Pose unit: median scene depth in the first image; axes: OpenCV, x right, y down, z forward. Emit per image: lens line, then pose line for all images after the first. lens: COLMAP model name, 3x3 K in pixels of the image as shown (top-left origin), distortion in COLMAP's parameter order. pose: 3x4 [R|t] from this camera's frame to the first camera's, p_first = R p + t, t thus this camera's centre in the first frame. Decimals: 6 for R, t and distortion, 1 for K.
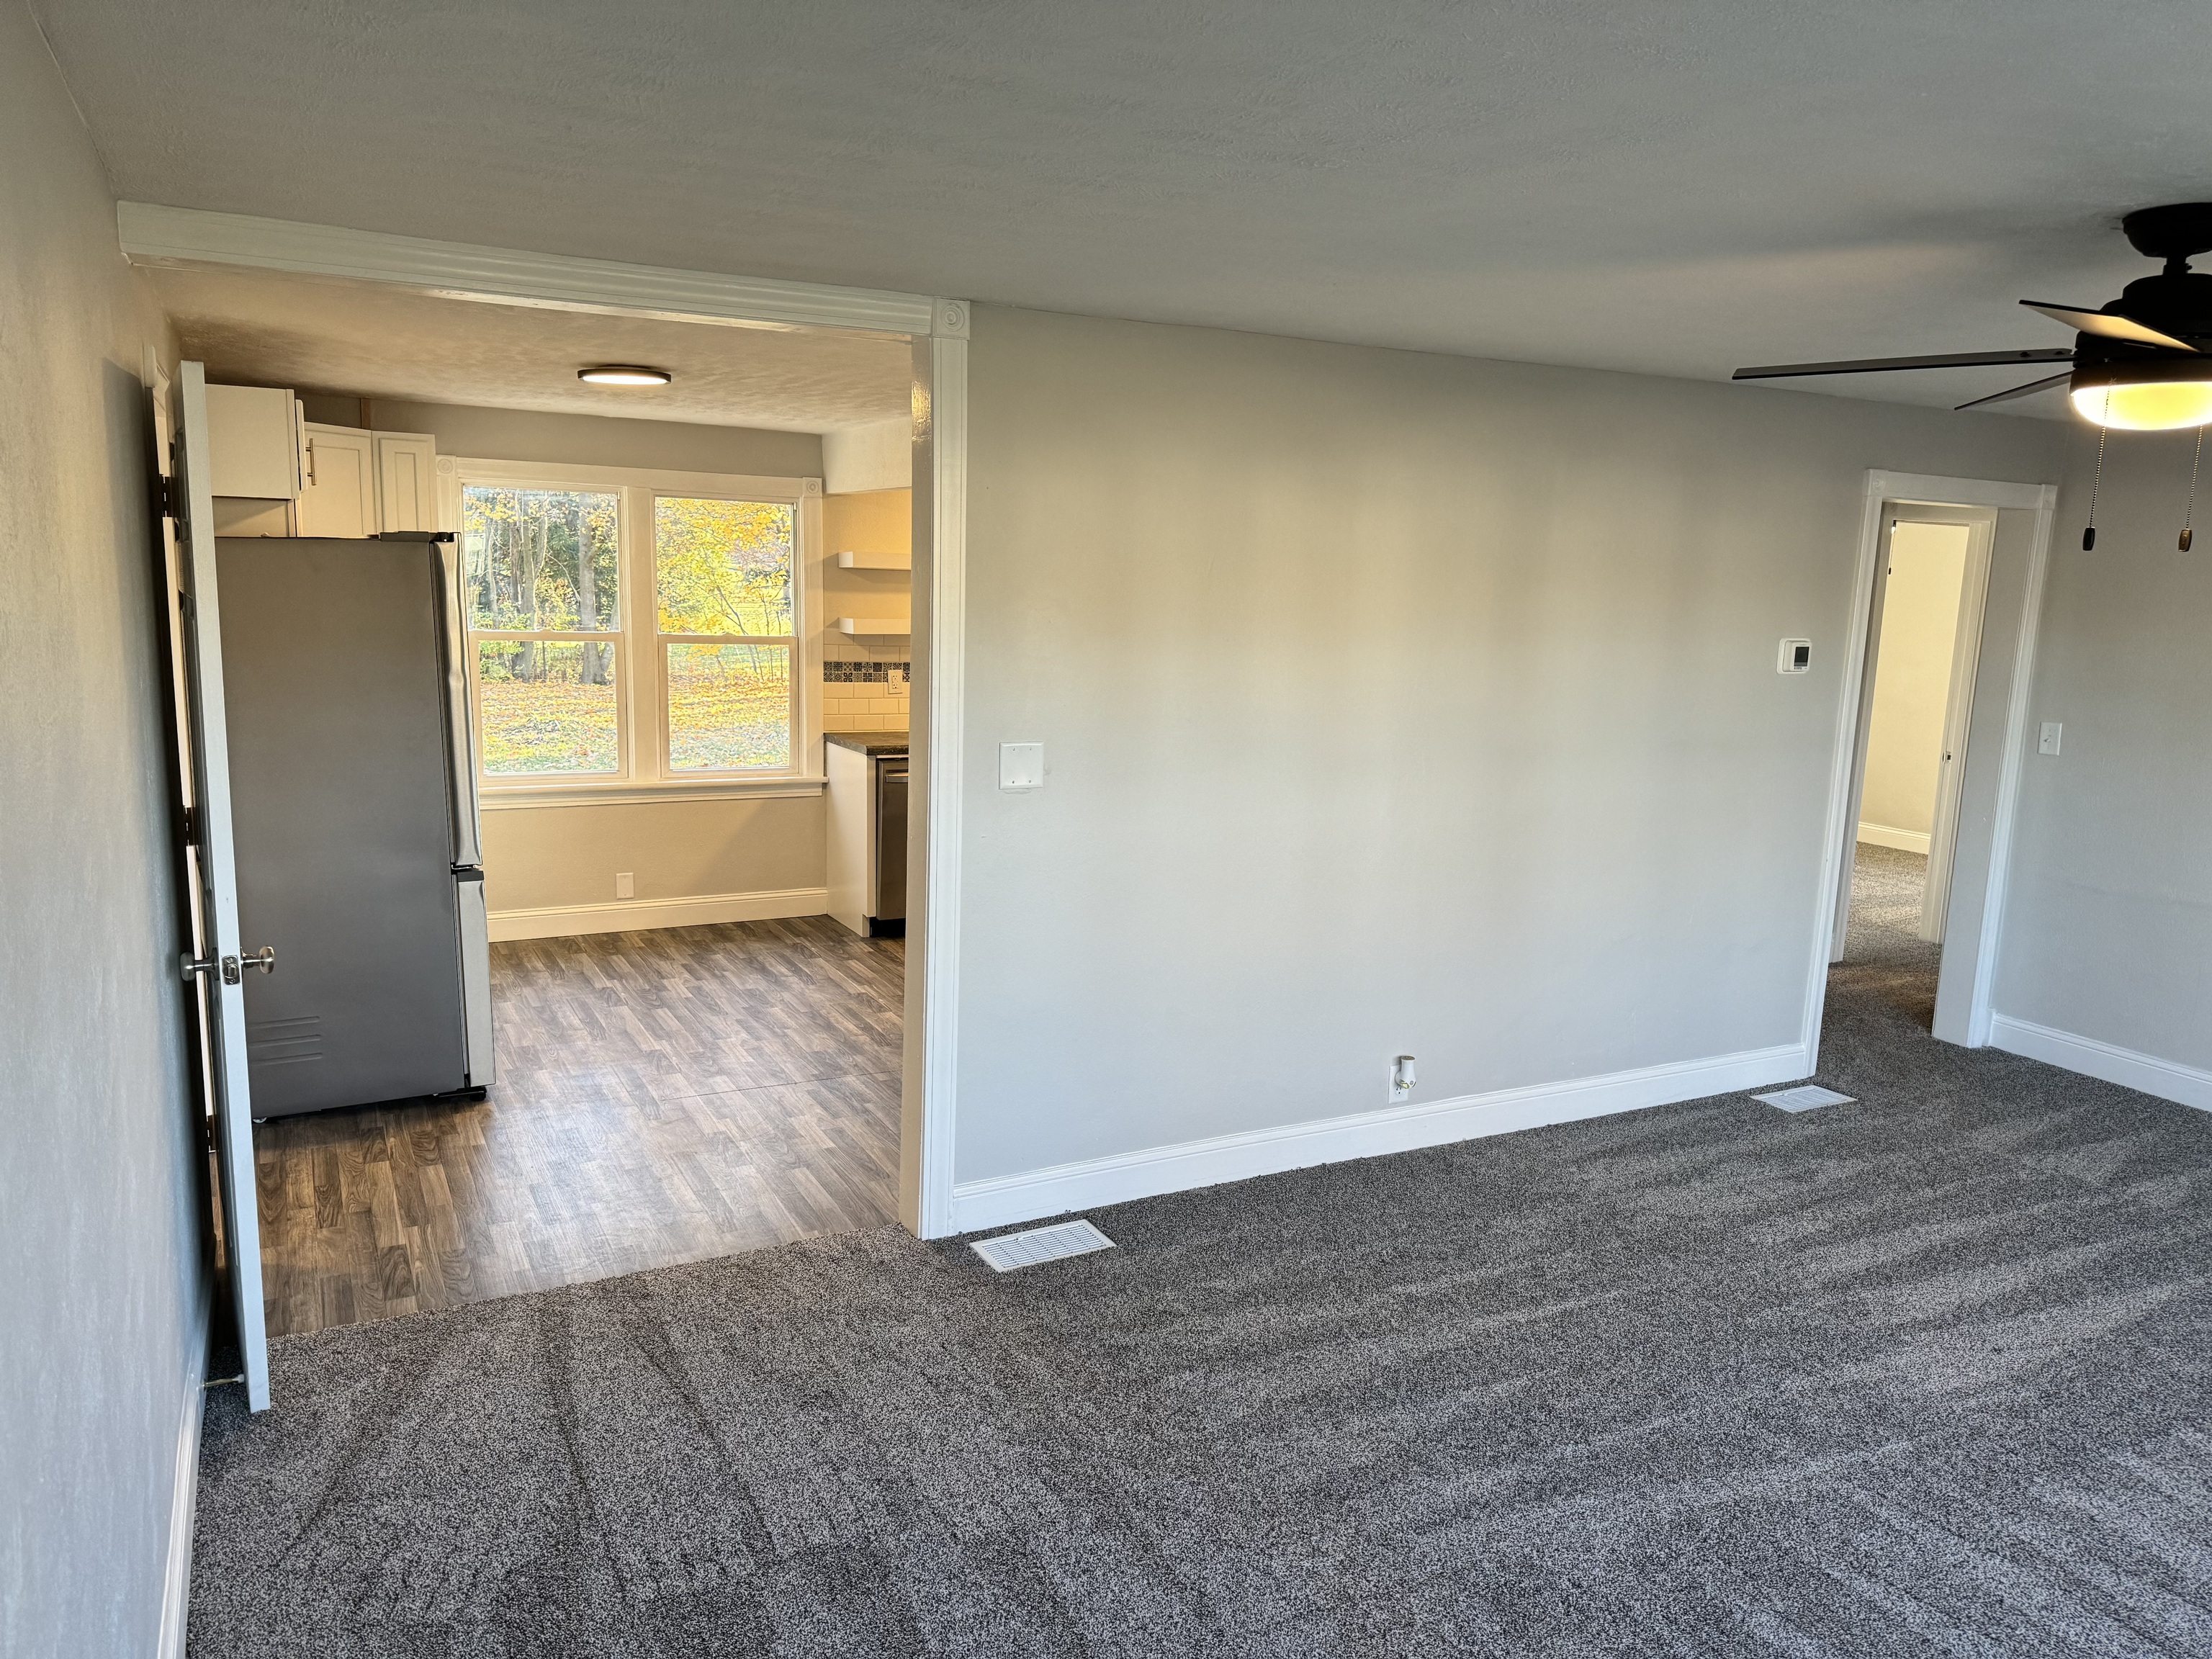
lens RADIAL K [[1543.4, 0, 1136.0], [0, 1543.4, 837.9], [0, 0, 1]] dist [0.063537, -0.082496]
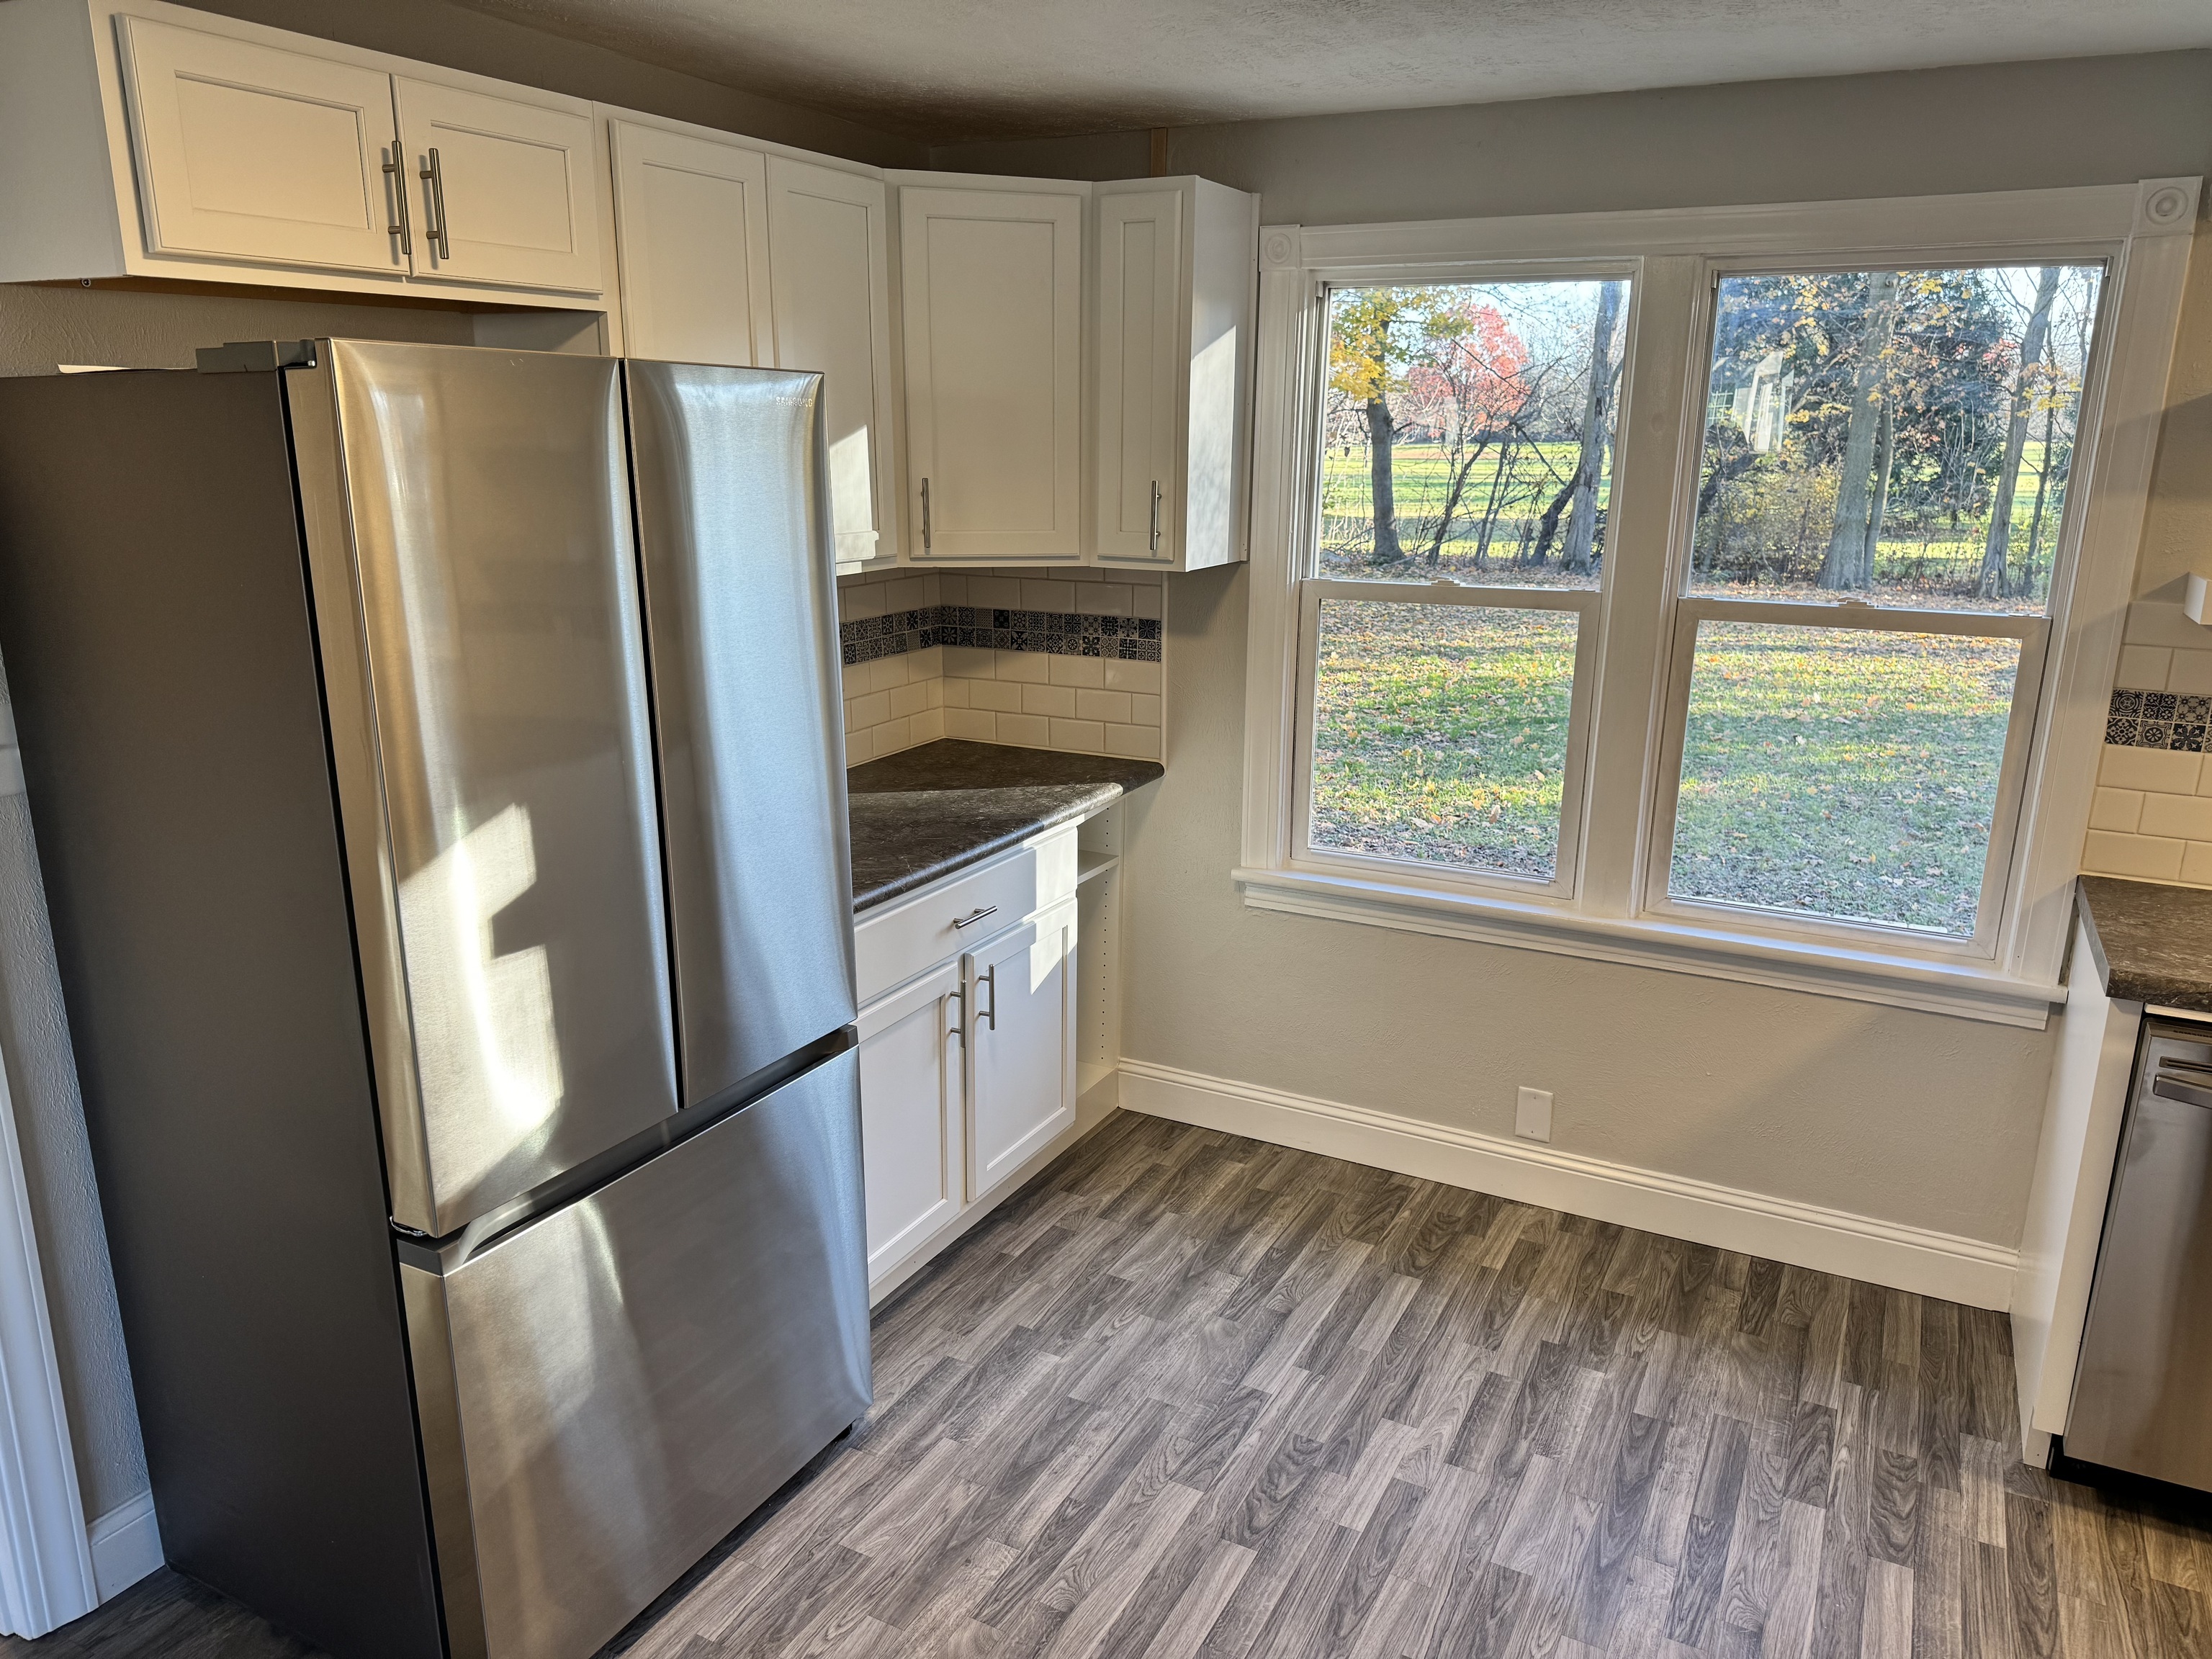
lens RADIAL K [[1543.4, 0, 1096.6], [0, 1543.4, 840.9], [0, 0, 1]] dist [0.063537, -0.082496]
pose [[0.552404, 0.188883, -0.811895, -0.027700], [-0.132329, 0.981509, 0.138308, -0.103696], [0.823006, 0.031035, 0.567184, 0.623278]]
